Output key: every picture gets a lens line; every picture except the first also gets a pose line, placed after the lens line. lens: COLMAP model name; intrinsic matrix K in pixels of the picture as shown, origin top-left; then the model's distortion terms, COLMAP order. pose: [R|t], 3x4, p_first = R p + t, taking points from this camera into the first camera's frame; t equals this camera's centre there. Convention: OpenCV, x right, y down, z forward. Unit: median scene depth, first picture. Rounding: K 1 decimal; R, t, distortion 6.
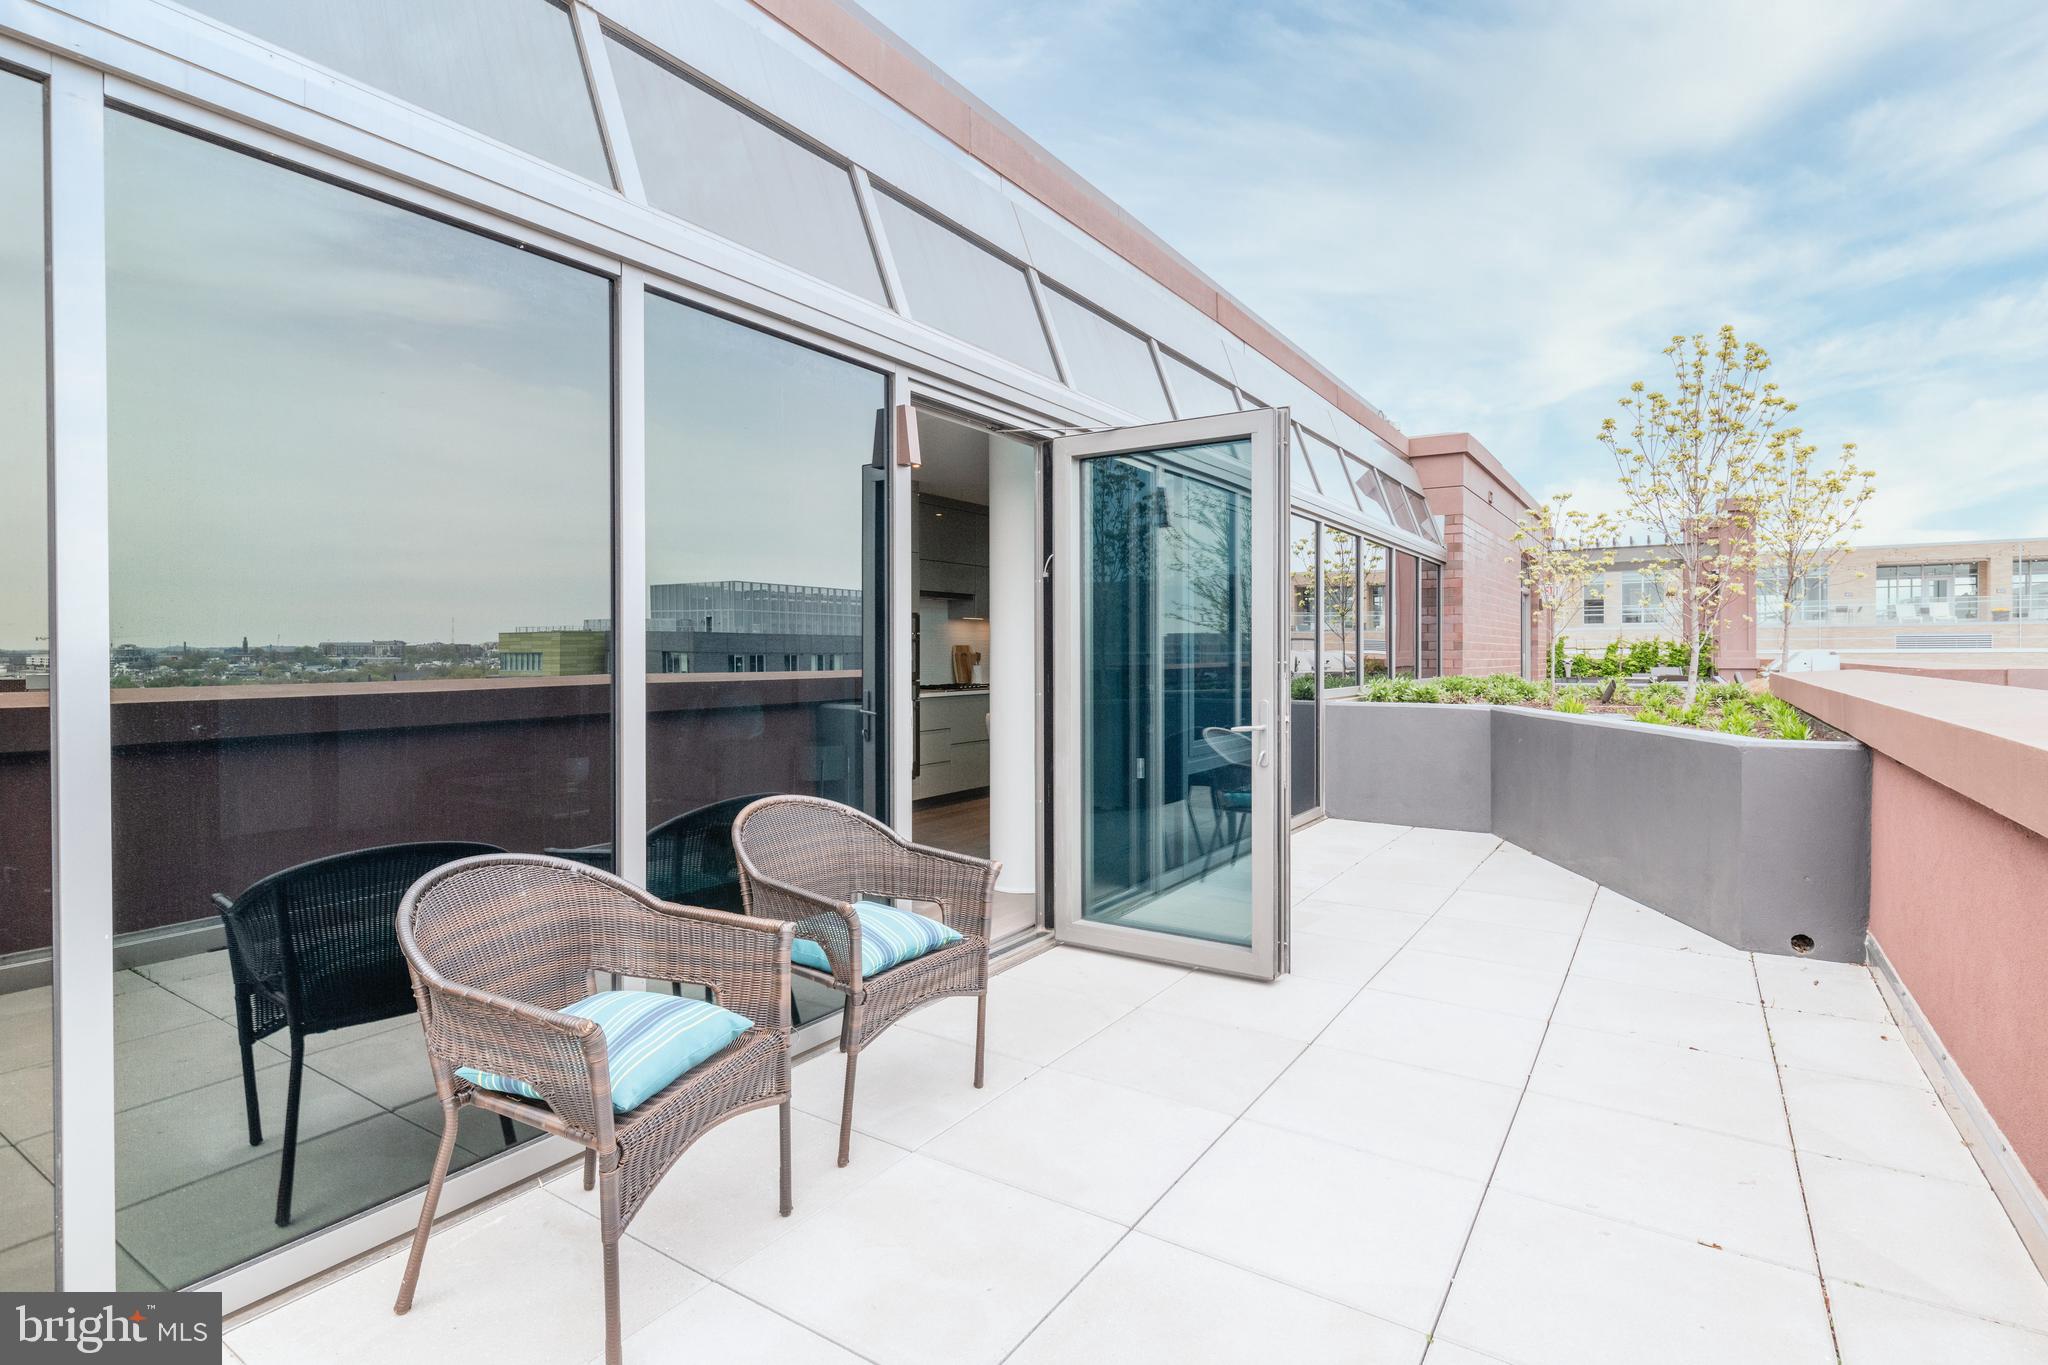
lens RADIAL K [[999.1, 0, 1024.6], [0, 999.1, 668.5], [0, 0, 1]] dist [-0.000798, 0.000003]
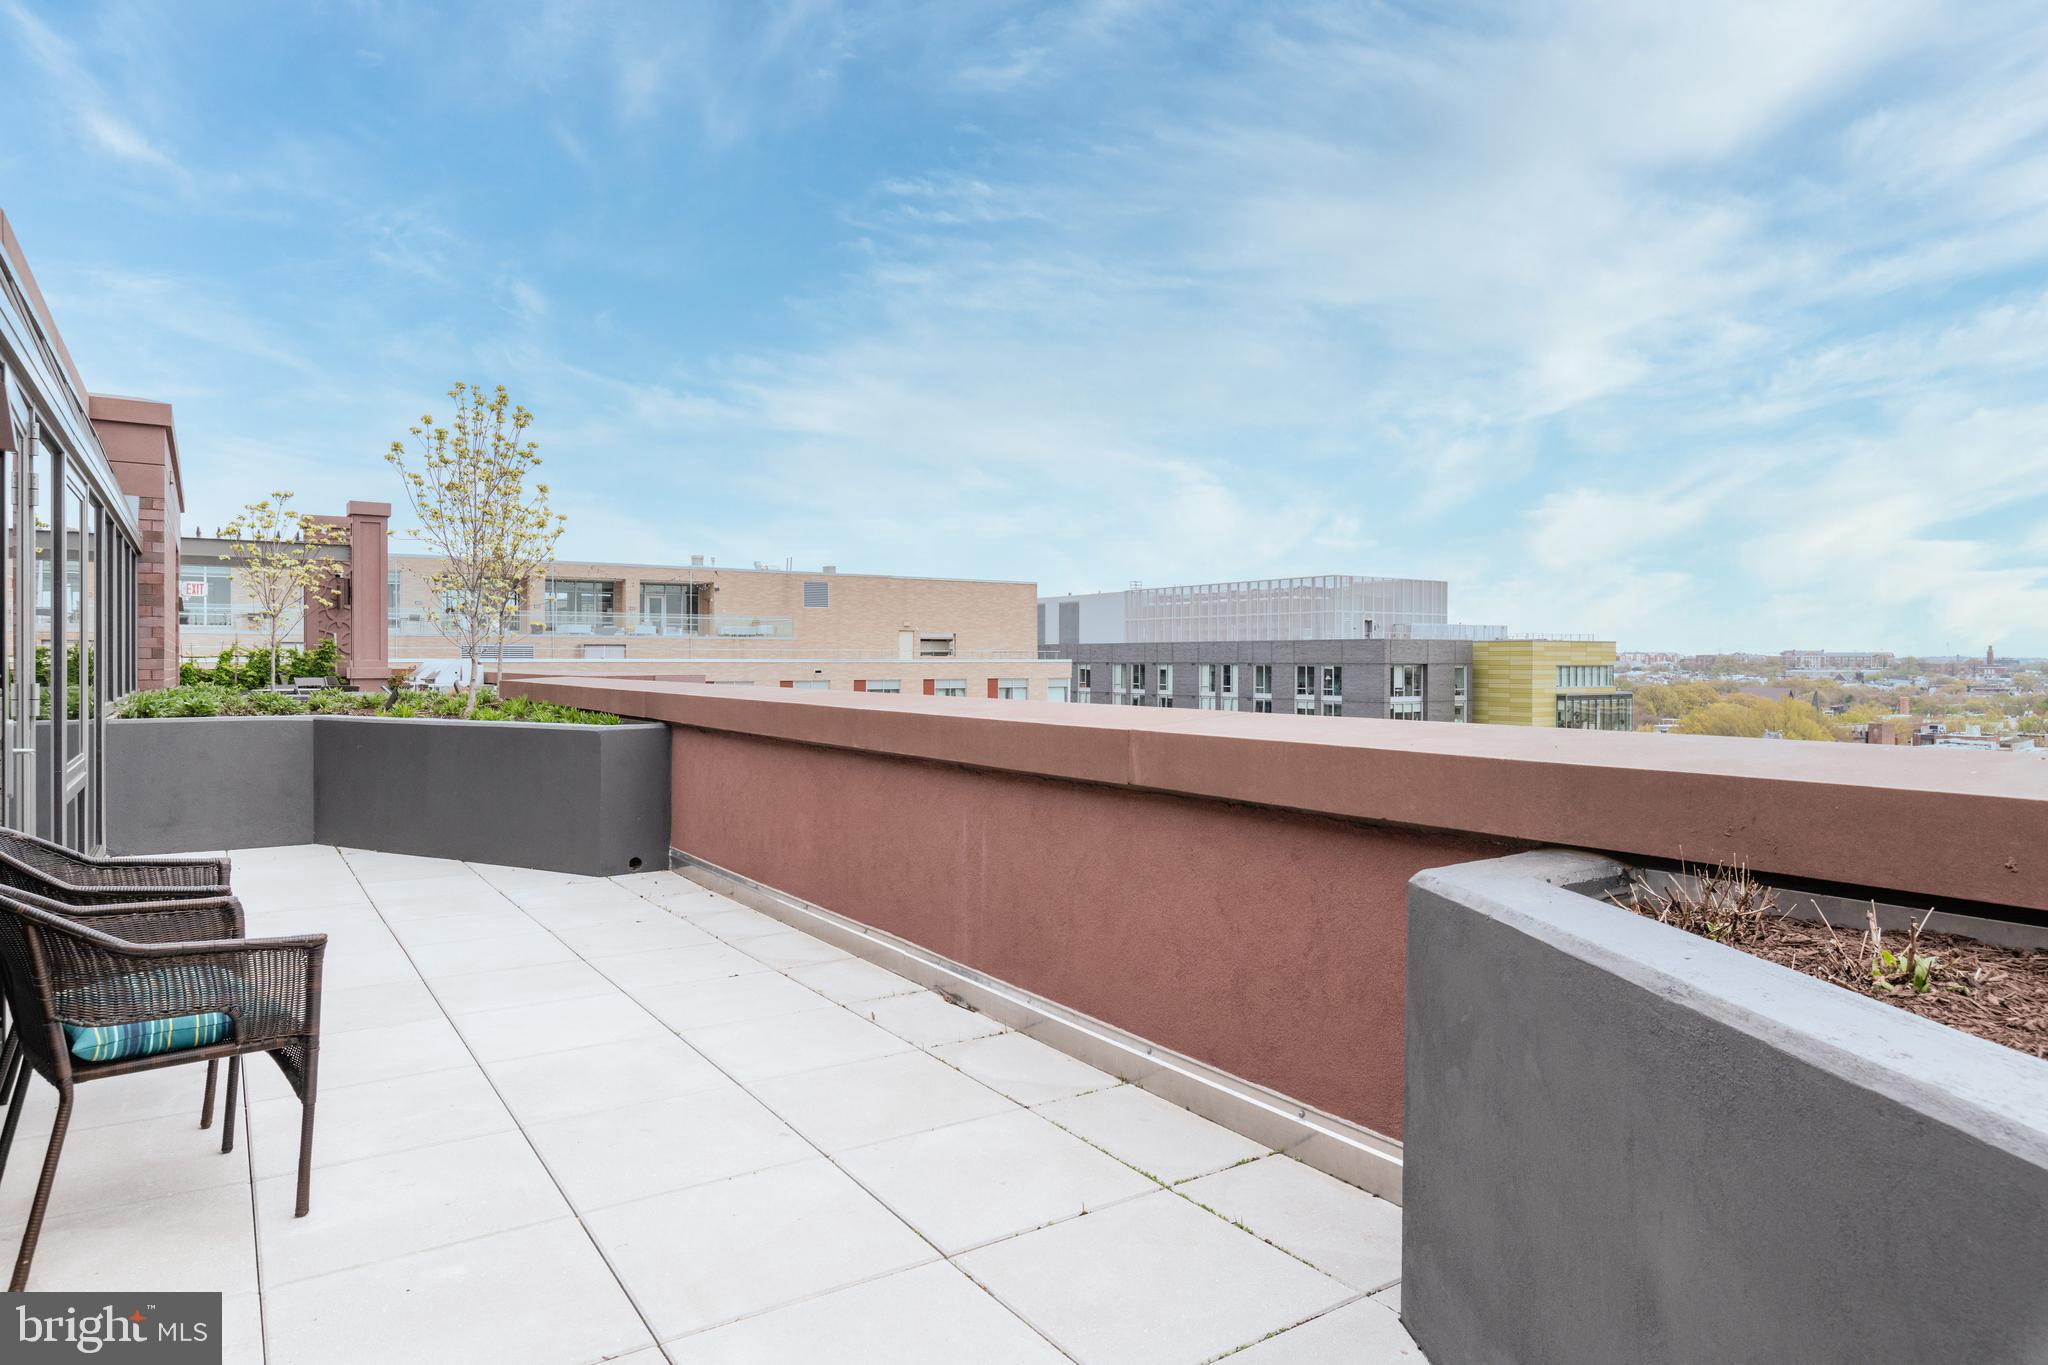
lens RADIAL K [[1221.9, 0, 1023.9], [0, 1221.9, 676.1], [0, 0, 1]] dist [0.000148, -0.000057]
pose [[0.387107, -0.007974, 0.922000, -0.319463], [0.011411, 0.999927, 0.003857, 0.001712], [-0.921964, 0.009028, 0.387170, -0.104459]]
